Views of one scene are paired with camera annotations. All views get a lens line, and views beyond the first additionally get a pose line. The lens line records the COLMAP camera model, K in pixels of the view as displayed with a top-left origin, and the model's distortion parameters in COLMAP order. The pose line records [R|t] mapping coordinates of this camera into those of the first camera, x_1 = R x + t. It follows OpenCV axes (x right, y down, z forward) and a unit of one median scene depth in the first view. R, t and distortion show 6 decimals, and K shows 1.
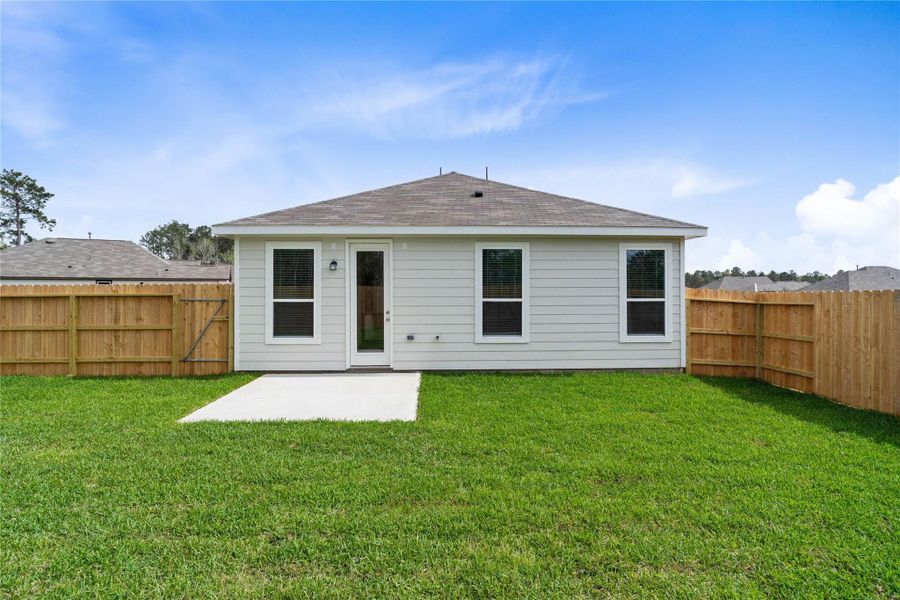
lens RADIAL K [[376.8, 0, 450.0], [0, 376.8, 299.0], [0, 0, 1]] dist [-0.012676, 0.000045]
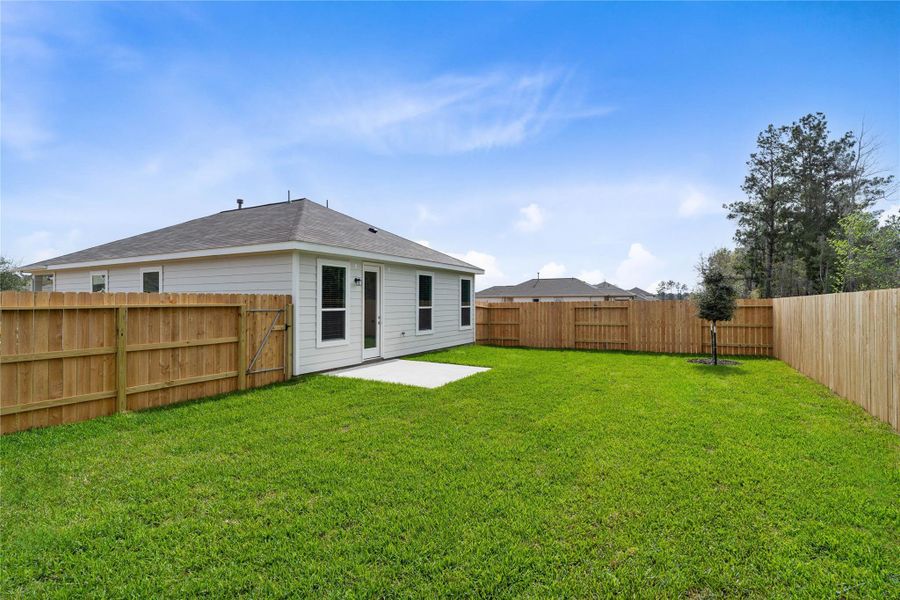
lens RADIAL K [[428.7, 0, 450.2], [0, 428.7, 298.8], [0, 0, 1]] dist [-0.013302, 0.003289]
pose [[0.520437, 0.005601, 0.853882, -1.377208], [0.019906, 0.999627, -0.018690, 0.002614], [-0.853668, 0.026724, 0.520132, -0.026154]]
